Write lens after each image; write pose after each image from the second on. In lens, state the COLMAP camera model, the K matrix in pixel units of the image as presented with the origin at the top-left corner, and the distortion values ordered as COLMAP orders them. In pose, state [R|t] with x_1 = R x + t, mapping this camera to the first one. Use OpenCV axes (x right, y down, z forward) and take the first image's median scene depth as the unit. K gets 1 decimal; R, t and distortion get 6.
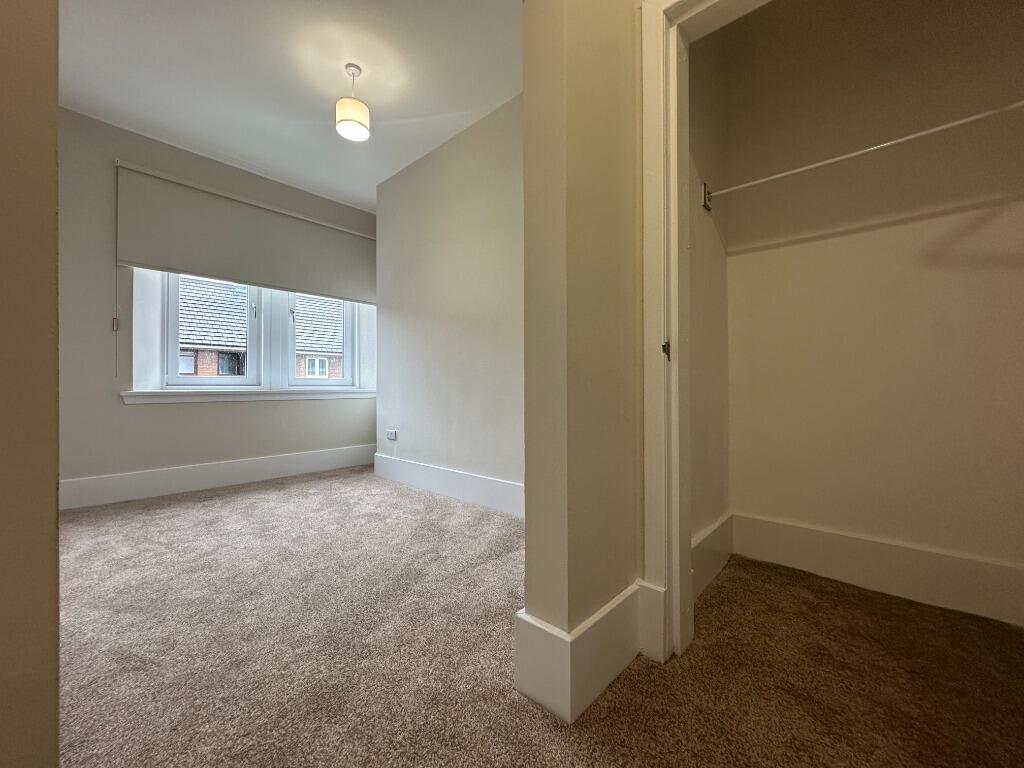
lens RADIAL K [[411.4, 0, 512.2], [0, 411.4, 383.8], [0, 0, 1]] dist [-0.003499, 0.000150]
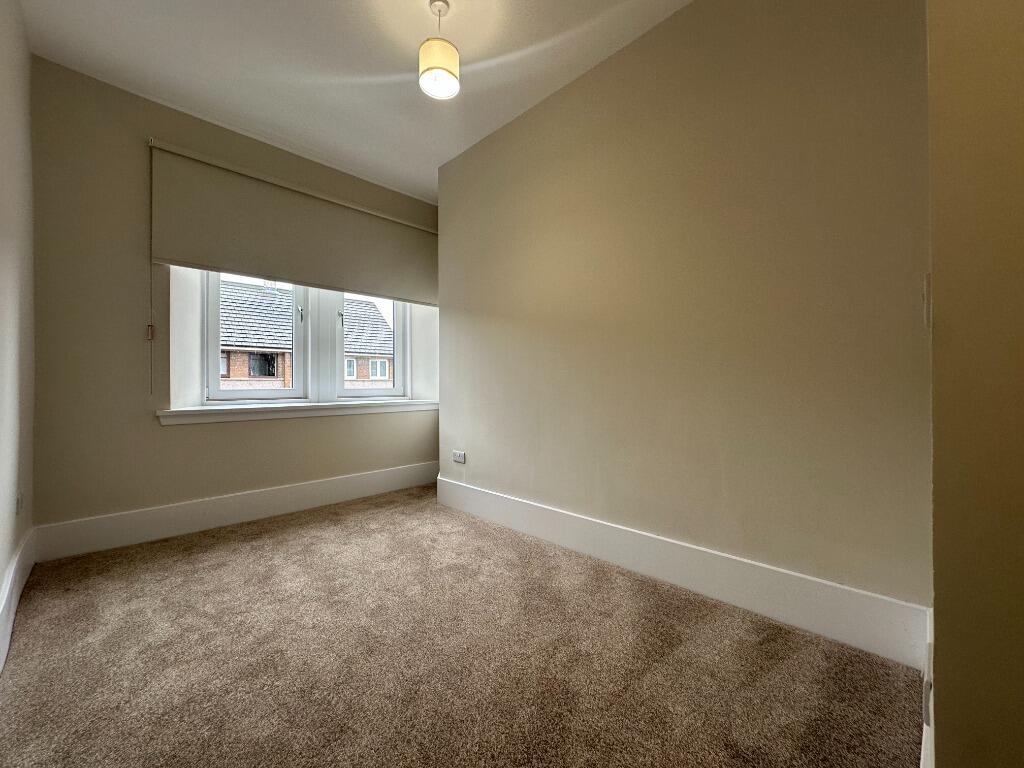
lens RADIAL K [[411.4, 0, 511.9], [0, 411.4, 383.6], [0, 0, 1]] dist [-0.003499, 0.000150]
pose [[0.998811, -0.002395, -0.048702, -0.170388], [0.002636, 0.999985, 0.004884, -0.039915], [0.048689, -0.005006, 0.998801, 0.178553]]
